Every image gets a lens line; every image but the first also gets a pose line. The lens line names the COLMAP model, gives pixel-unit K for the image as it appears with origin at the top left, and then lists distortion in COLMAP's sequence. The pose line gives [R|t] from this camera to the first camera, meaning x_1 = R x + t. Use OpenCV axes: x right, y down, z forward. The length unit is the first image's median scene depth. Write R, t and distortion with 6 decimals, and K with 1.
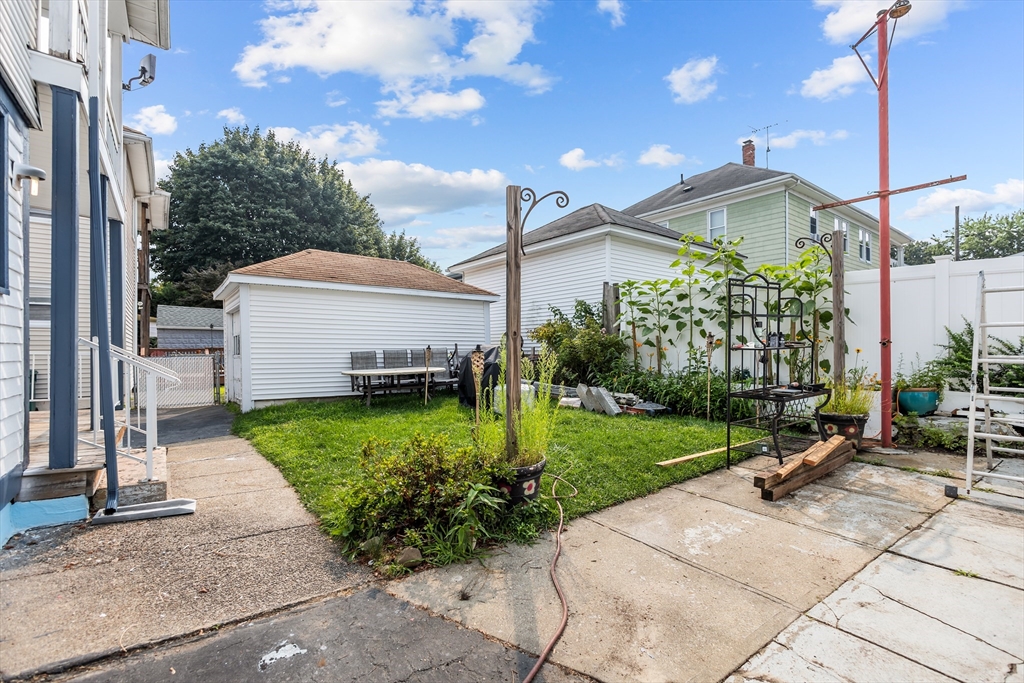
lens RADIAL K [[475.1, 0, 513.9], [0, 475.1, 340.0], [0, 0, 1]] dist [0.000732, -0.000312]
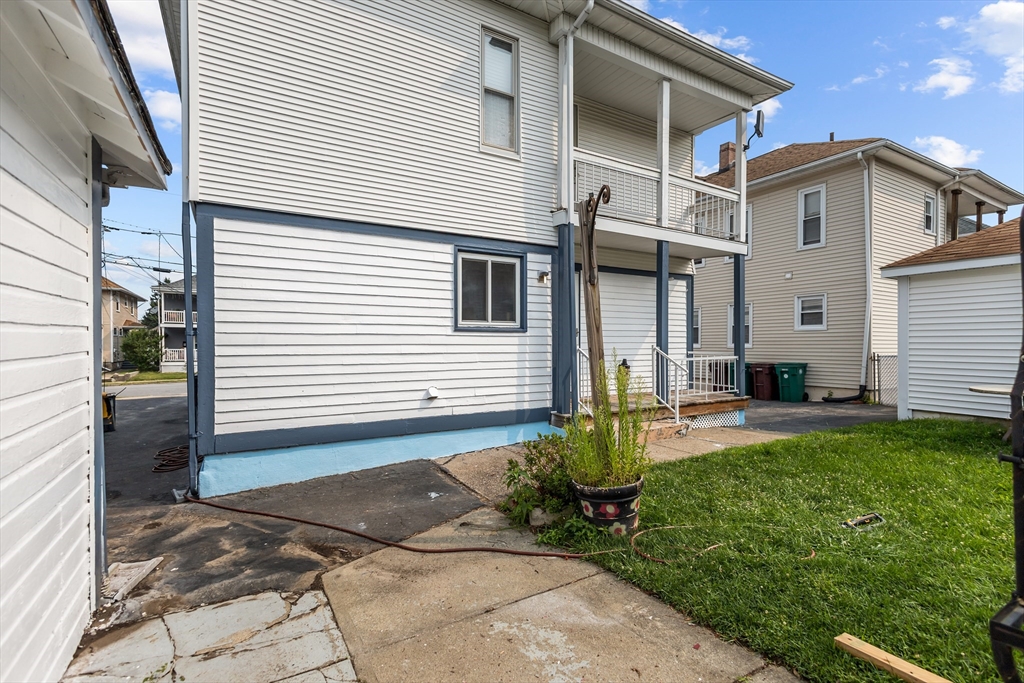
lens RADIAL K [[475.1, 0, 513.9], [0, 475.1, 340.0], [0, 0, 1]] dist [0.000732, -0.000312]
pose [[-0.098520, -0.001217, -0.995134, 1.082397], [0.025625, 0.999665, -0.003759, -0.037434], [0.994805, -0.025871, -0.098456, 1.016516]]
